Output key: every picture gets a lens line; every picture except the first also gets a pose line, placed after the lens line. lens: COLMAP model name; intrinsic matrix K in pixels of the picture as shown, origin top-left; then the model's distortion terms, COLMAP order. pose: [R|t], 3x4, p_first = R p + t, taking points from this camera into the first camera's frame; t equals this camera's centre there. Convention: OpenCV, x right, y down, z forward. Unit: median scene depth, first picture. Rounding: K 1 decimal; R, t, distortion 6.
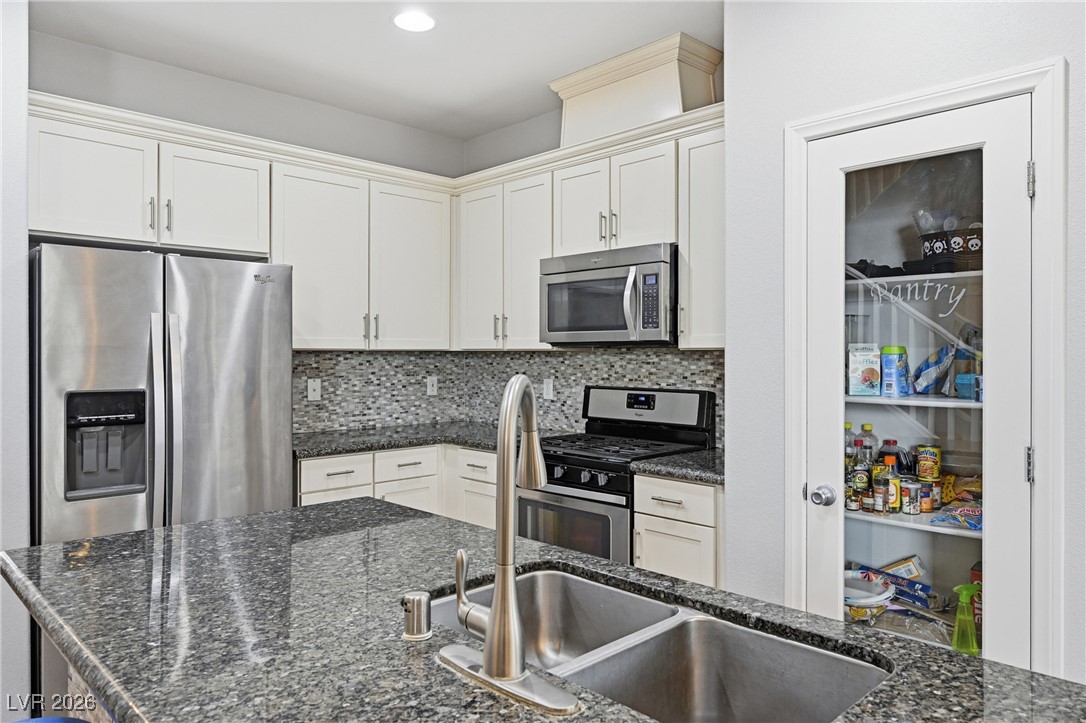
lens RADIAL K [[722.2, 0, 543.0], [0, 722.2, 361.5], [0, 0, 1]] dist [-0.002267, -0.000028]
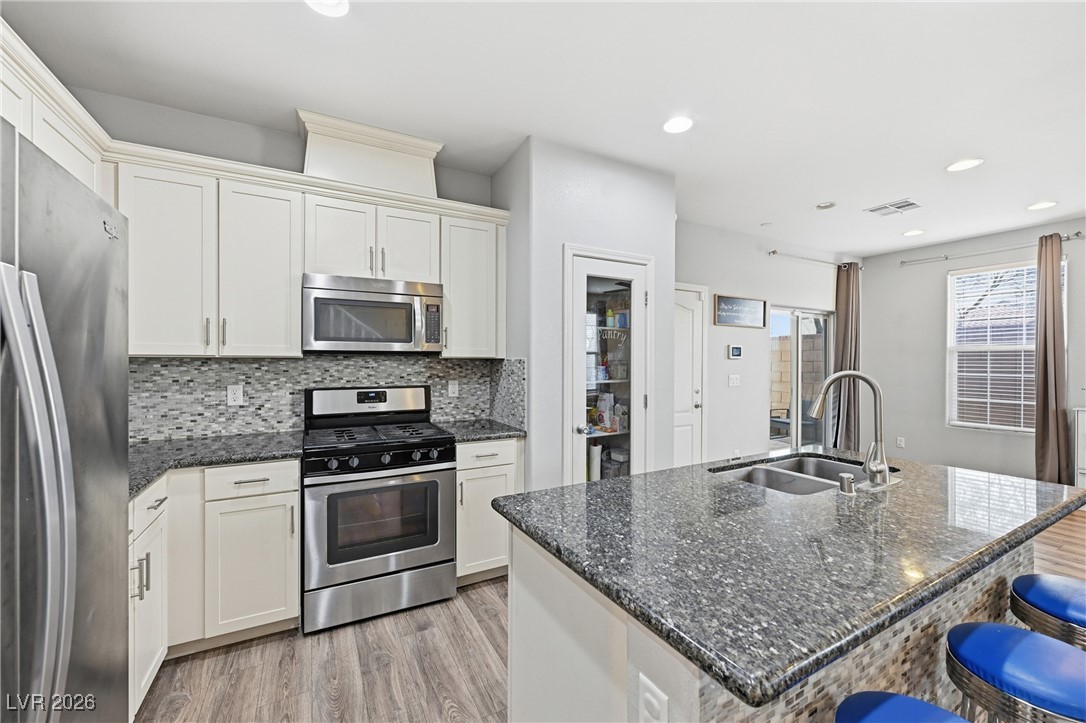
lens RADIAL K [[432.7, 0, 543.0], [0, 432.7, 361.5], [0, 0, 1]] dist [-0.001403, -0.000194]
pose [[0.271292, -0.003131, 0.962492, -0.524540], [0.008669, 0.999962, 0.000809, -0.006699], [-0.962458, 0.008124, 0.271309, 0.480861]]
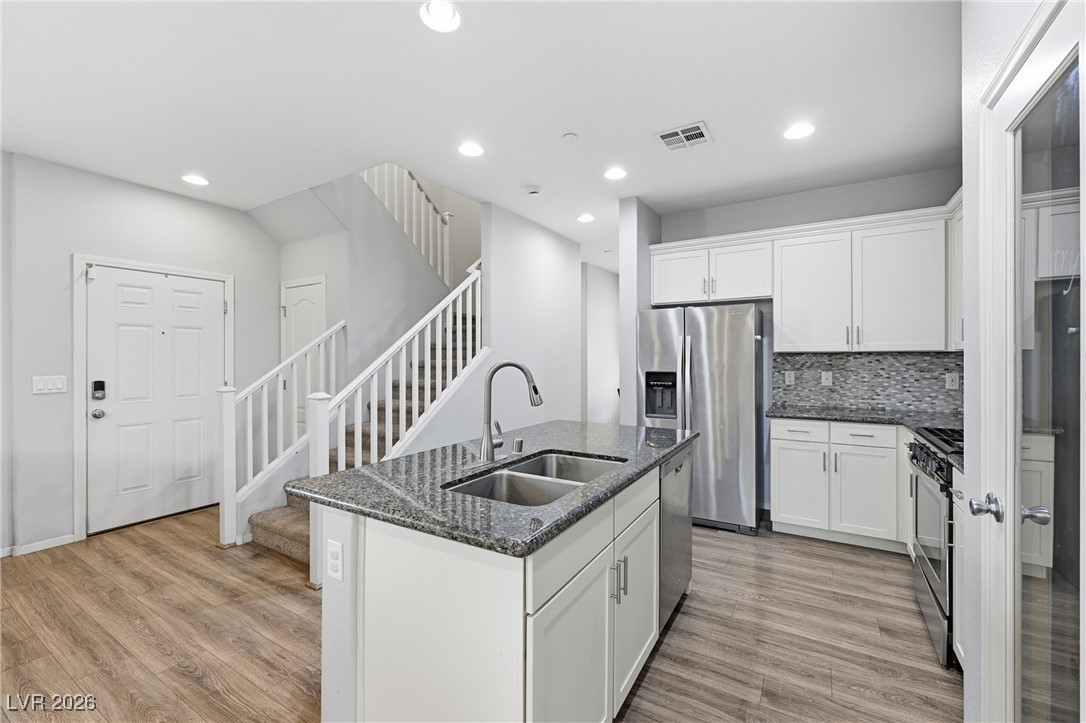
lens RADIAL K [[450.8, 0, 543.0], [0, 450.8, 361.5], [0, 0, 1]] dist [-0.000925, -0.000135]
pose [[0.250137, 0.004168, -0.968201, 0.486027], [-0.007335, 0.999970, 0.002410, 0.005789], [0.968183, 0.006499, 0.250160, 0.207842]]
